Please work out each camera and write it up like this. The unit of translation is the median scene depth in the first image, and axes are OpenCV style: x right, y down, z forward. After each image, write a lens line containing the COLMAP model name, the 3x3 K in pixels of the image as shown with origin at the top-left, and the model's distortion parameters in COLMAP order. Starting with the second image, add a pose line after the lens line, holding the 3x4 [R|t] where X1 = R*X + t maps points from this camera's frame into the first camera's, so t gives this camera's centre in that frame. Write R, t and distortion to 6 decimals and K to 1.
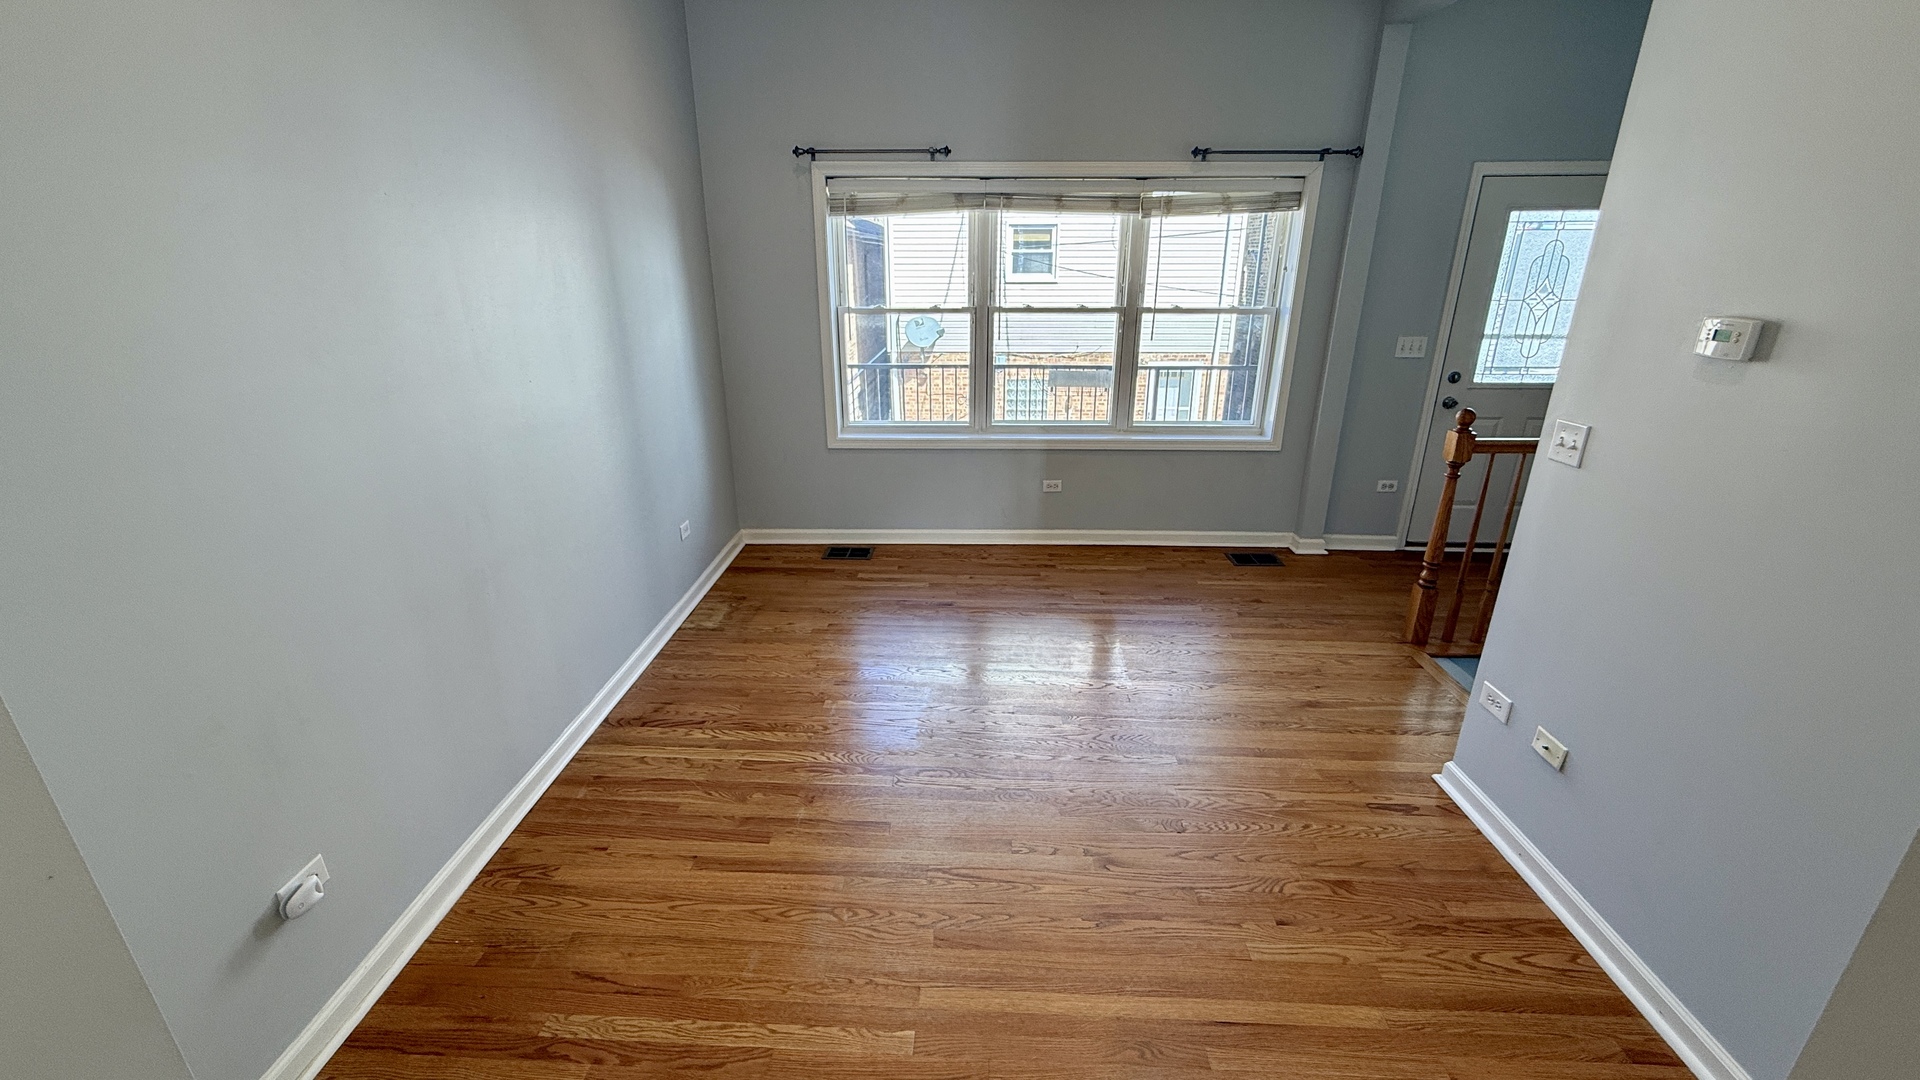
lens RADIAL K [[763.4, 0, 955.5], [0, 763.4, 541.0], [0, 0, 1]] dist [0.000105, 0.000028]
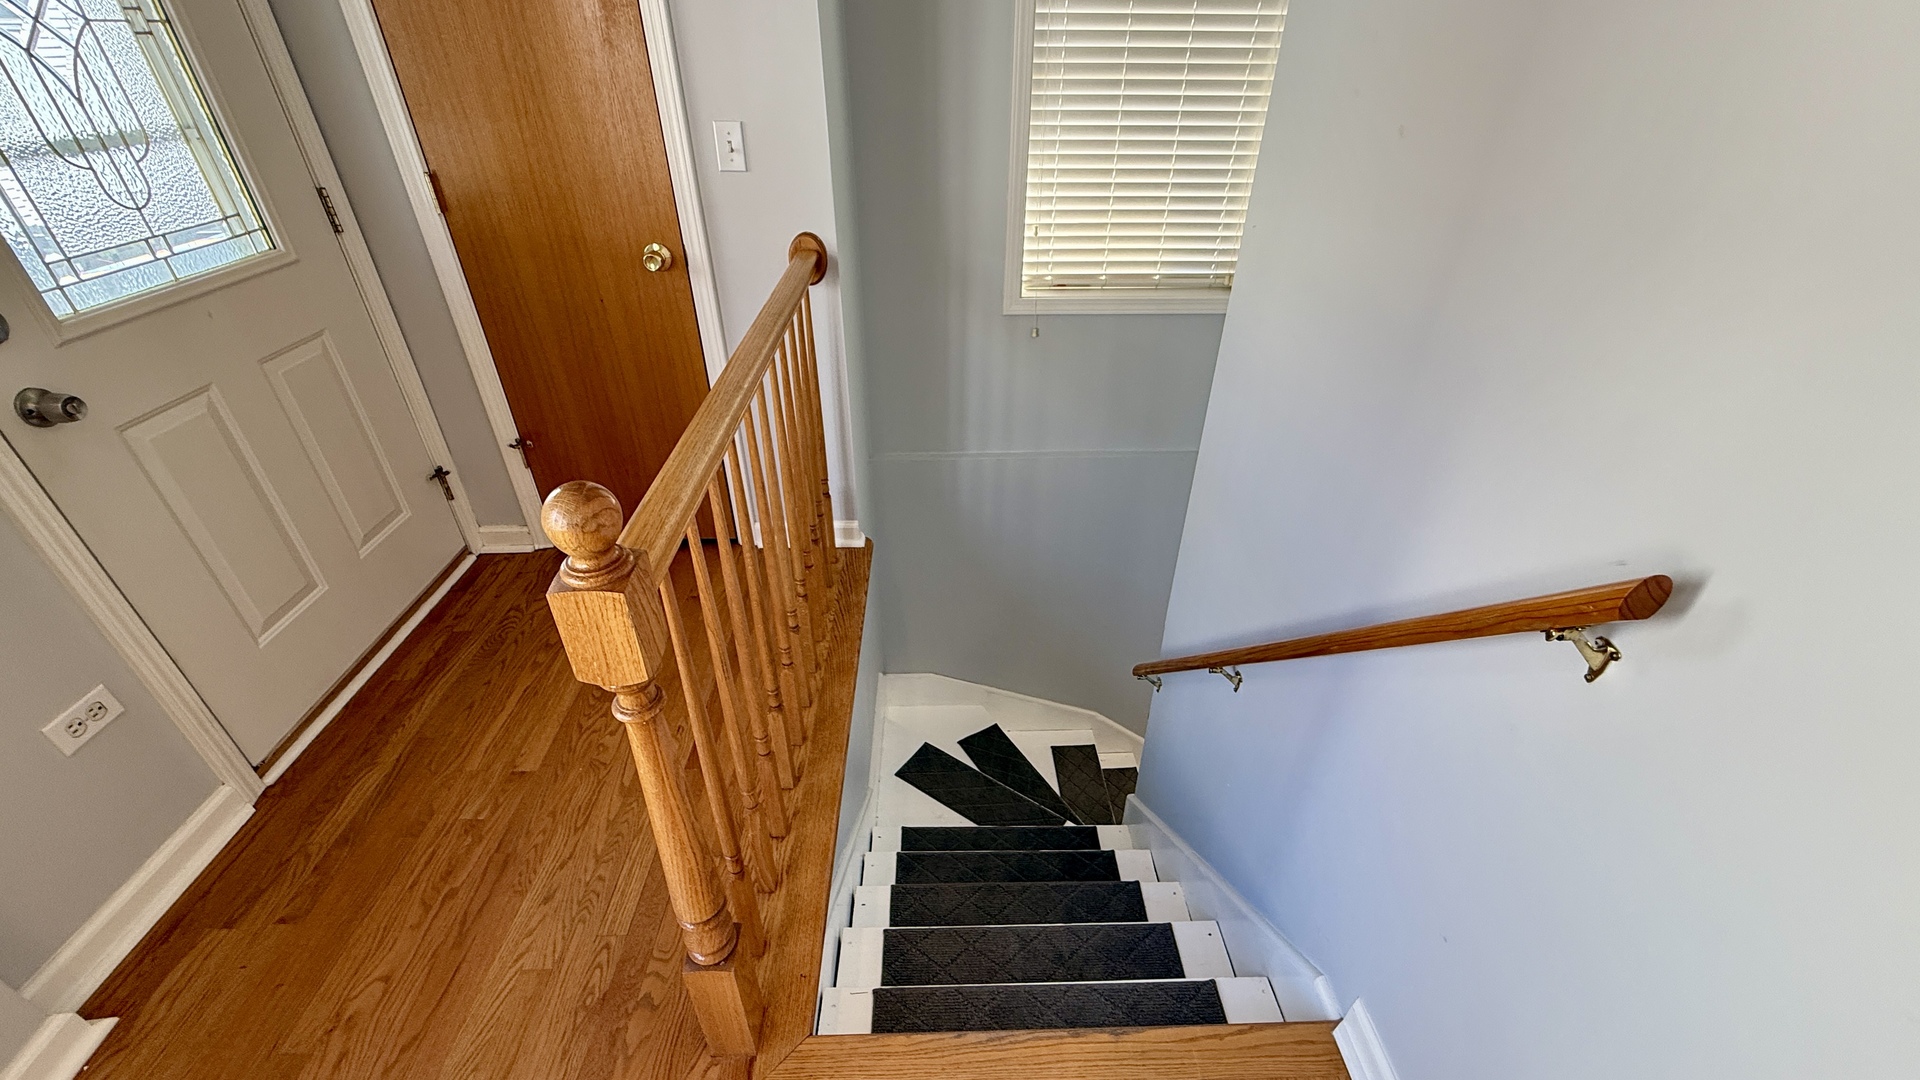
lens RADIAL K [[763.4, 0, 955.5], [0, 763.4, 541.0], [0, 0, 1]] dist [0.000105, 0.000028]
pose [[-0.069013, -0.552980, 0.830331, 0.517048], [0.339133, 0.769744, 0.540817, -0.273645], [-0.938204, 0.318916, 0.134411, 0.961943]]
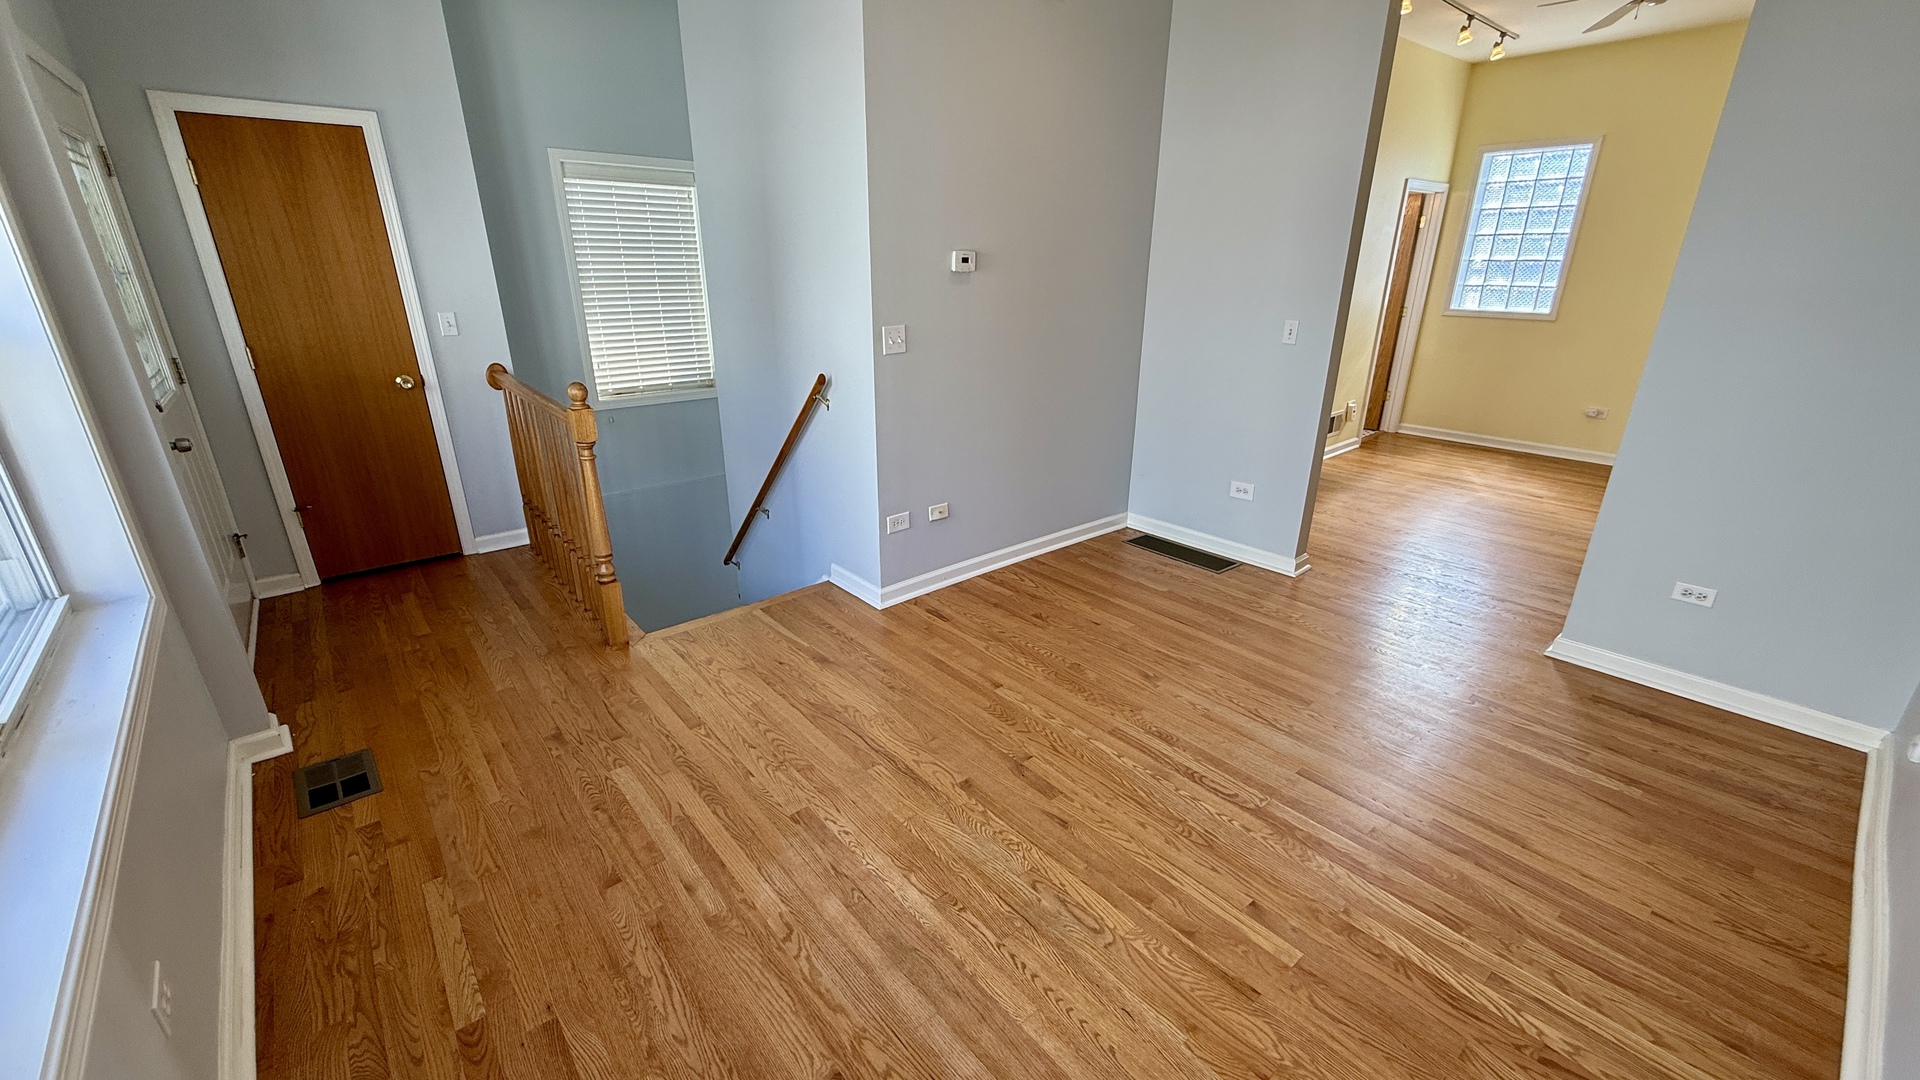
lens RADIAL K [[763.4, 0, 955.5], [0, 763.4, 541.0], [0, 0, 1]] dist [0.000105, 0.000028]
pose [[-0.677357, -0.257044, 0.689286, -0.328478], [0.250605, 0.800303, 0.544712, -0.444007], [-0.691653, 0.541703, -0.477675, 1.351745]]
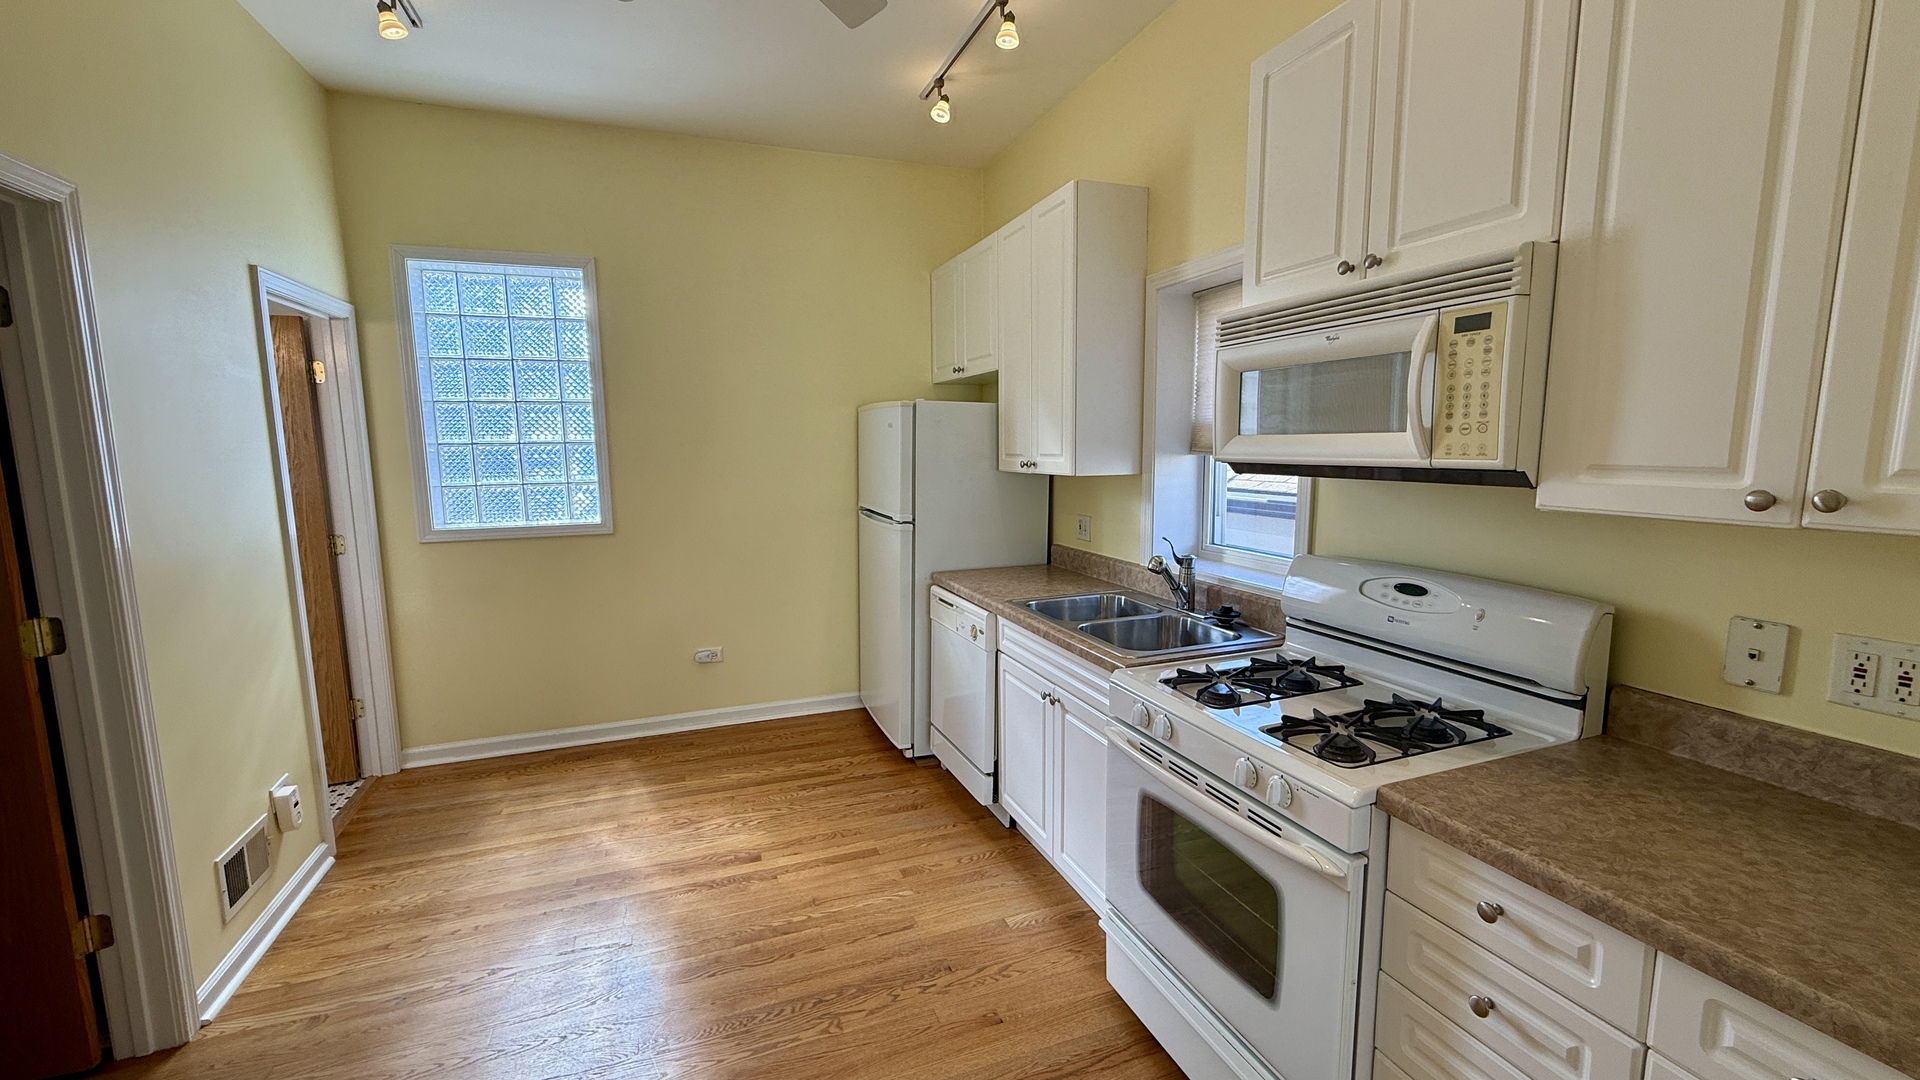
lens RADIAL K [[763.4, 0, 955.5], [0, 763.4, 541.0], [0, 0, 1]] dist [0.000105, 0.000028]
pose [[-0.921842, 0.062064, -0.382565, 0.124803], [-0.121398, 0.891181, 0.437103, 0.000433], [0.368063, 0.449382, -0.813993, 0.156657]]
